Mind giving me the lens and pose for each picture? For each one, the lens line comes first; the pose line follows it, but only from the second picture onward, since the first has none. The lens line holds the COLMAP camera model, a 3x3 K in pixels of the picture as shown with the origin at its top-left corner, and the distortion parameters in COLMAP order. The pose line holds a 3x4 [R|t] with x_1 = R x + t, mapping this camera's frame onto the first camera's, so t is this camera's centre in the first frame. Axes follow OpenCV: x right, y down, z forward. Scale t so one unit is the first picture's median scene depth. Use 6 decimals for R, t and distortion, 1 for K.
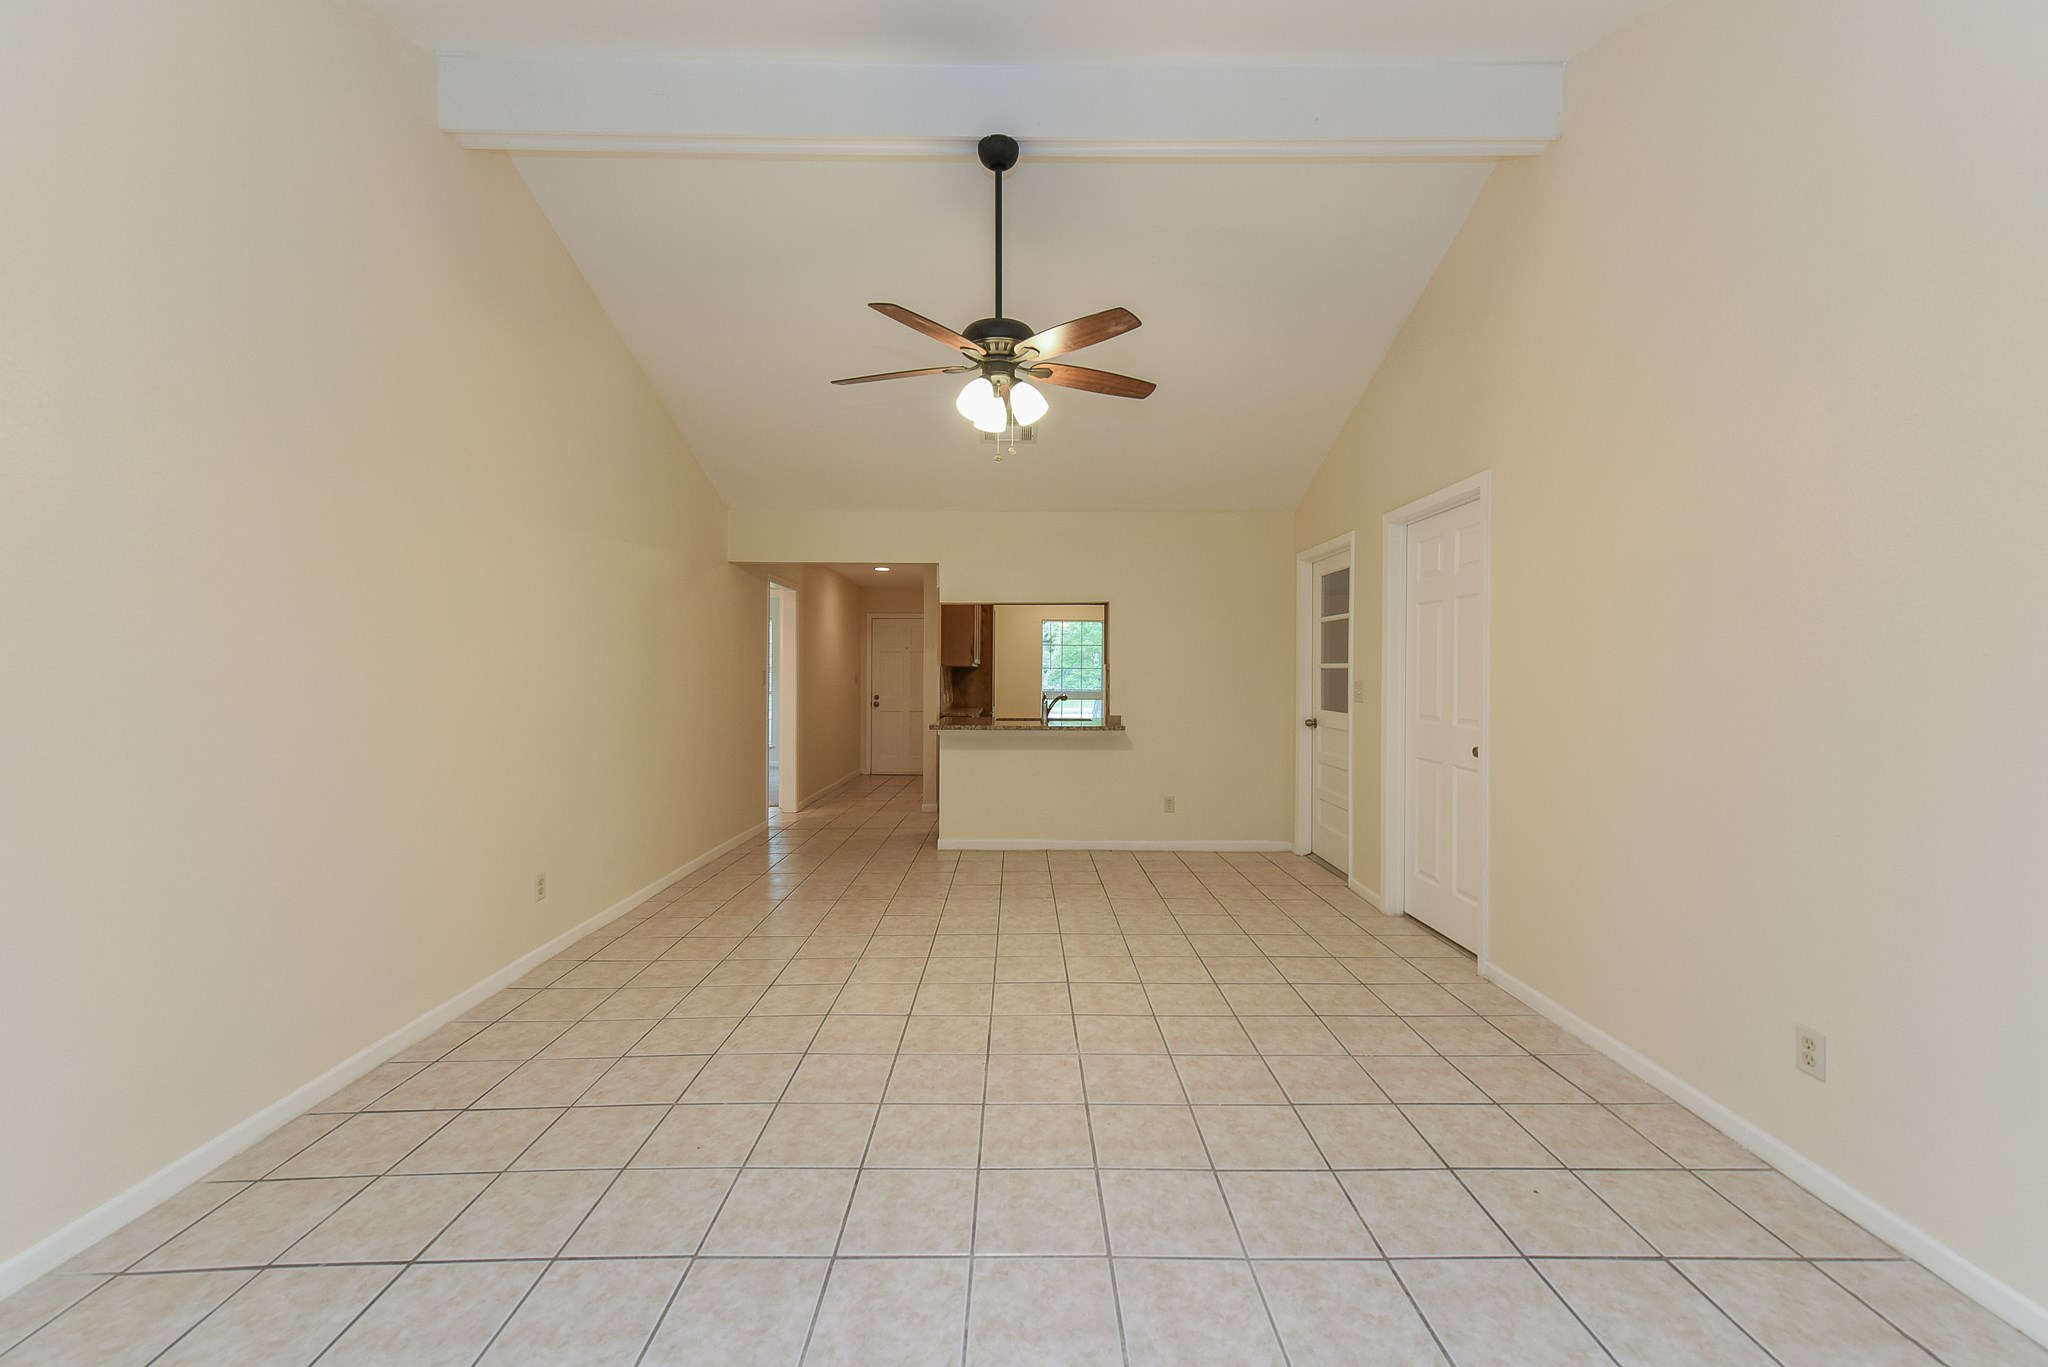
lens RADIAL K [[806.3, 0, 1032.0], [0, 806.3, 680.9], [0, 0, 1]] dist [0.014129, 0.000592]
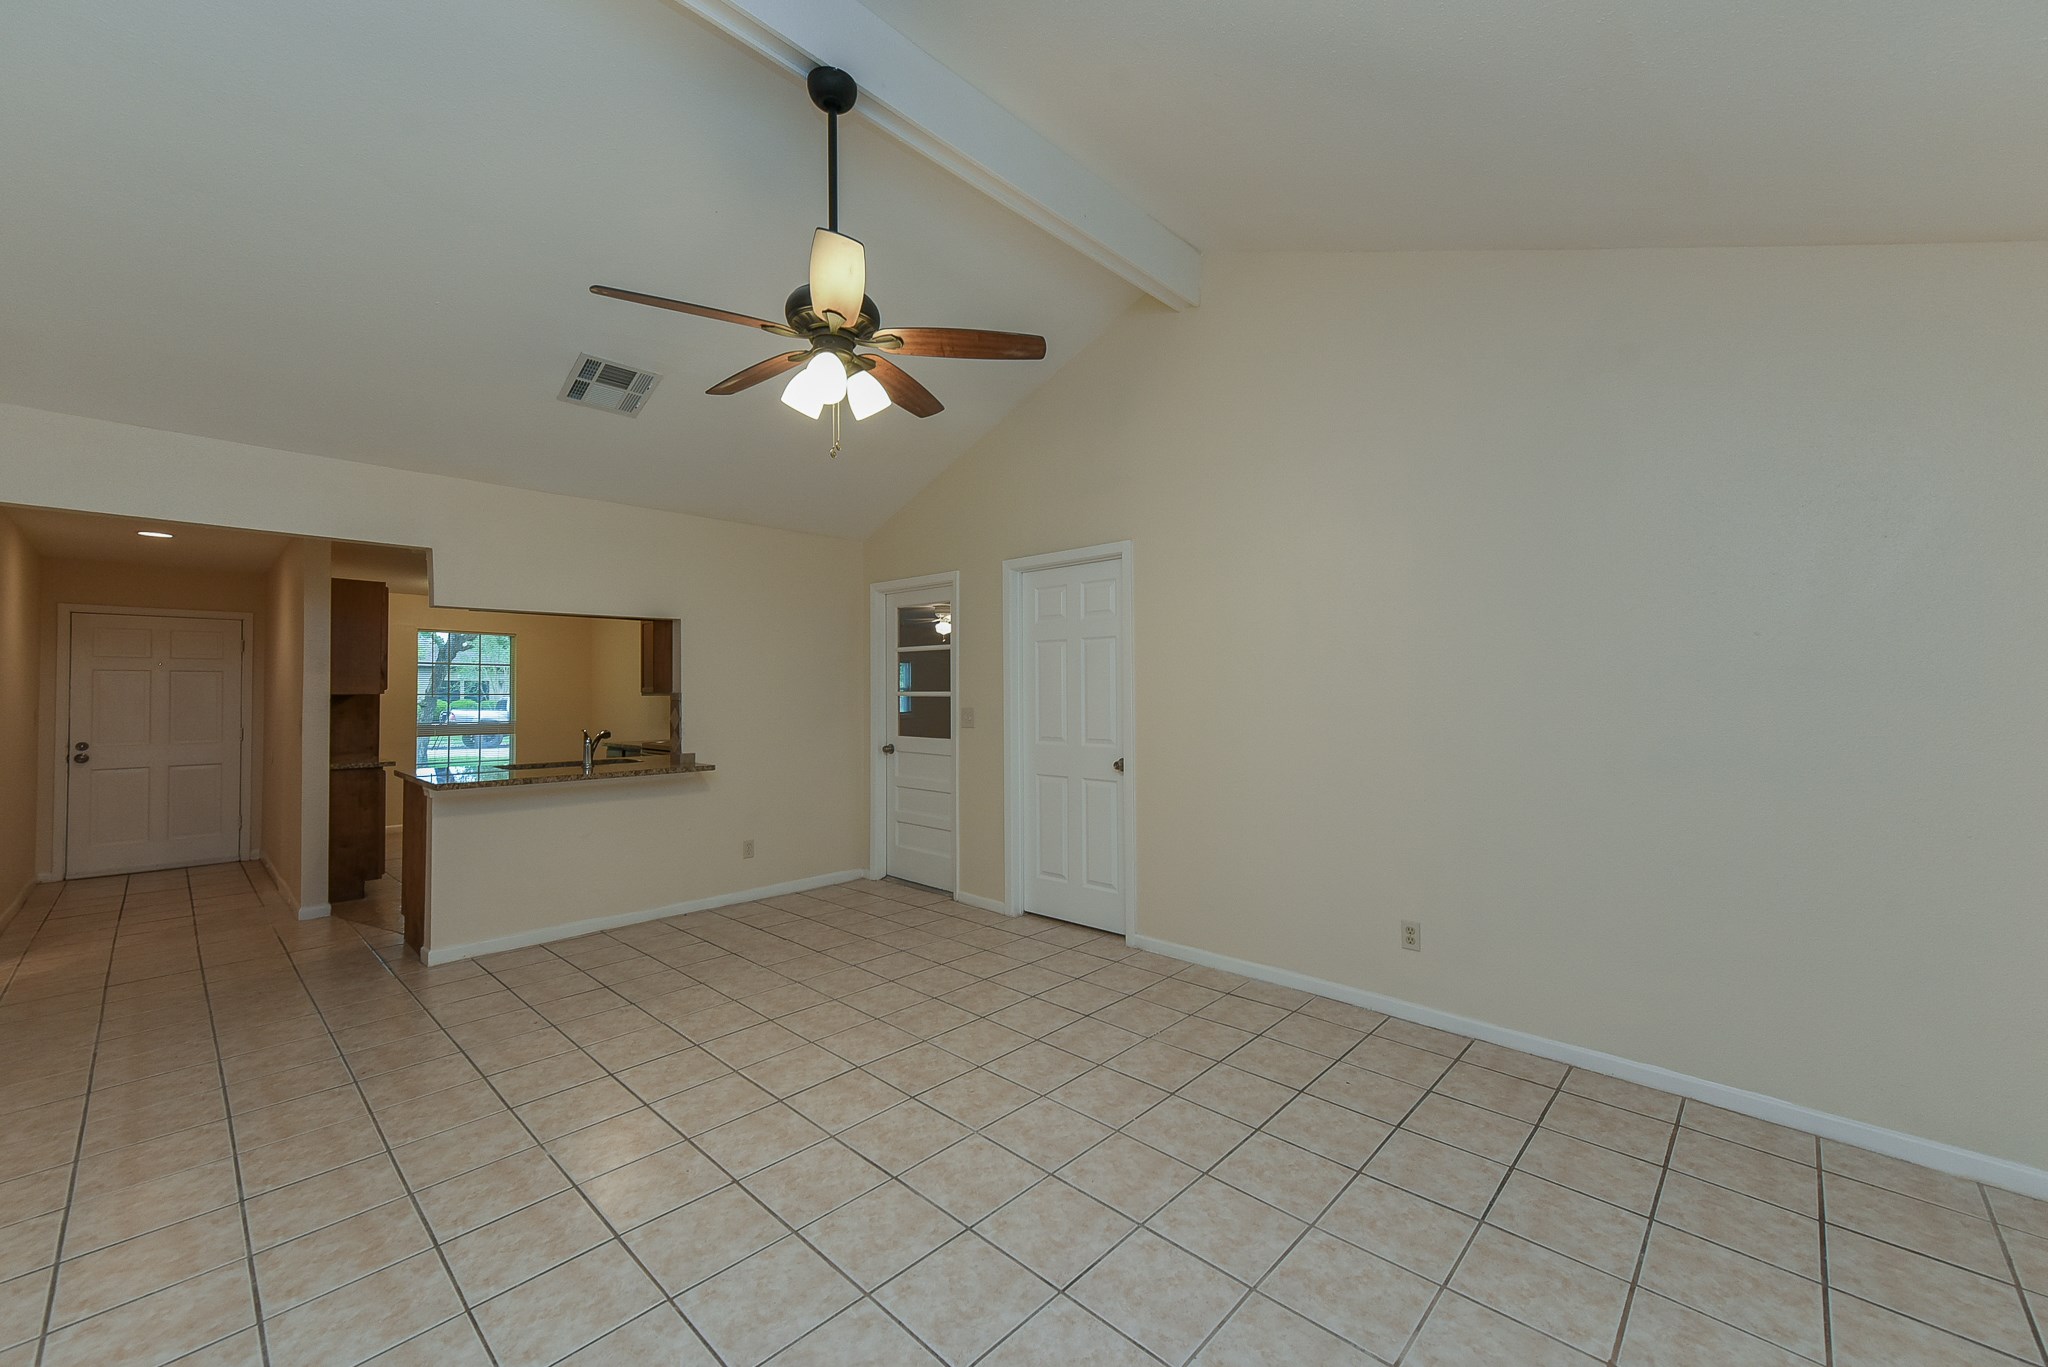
lens RADIAL K [[806.3, 0, 1032.0], [0, 806.3, 680.9], [0, 0, 1]] dist [0.014129, 0.000592]
pose [[0.688951, 0.005431, 0.724788, -0.369419], [0.013239, 0.999711, -0.020075, -0.015483], [-0.724687, 0.023427, 0.688680, 0.212279]]
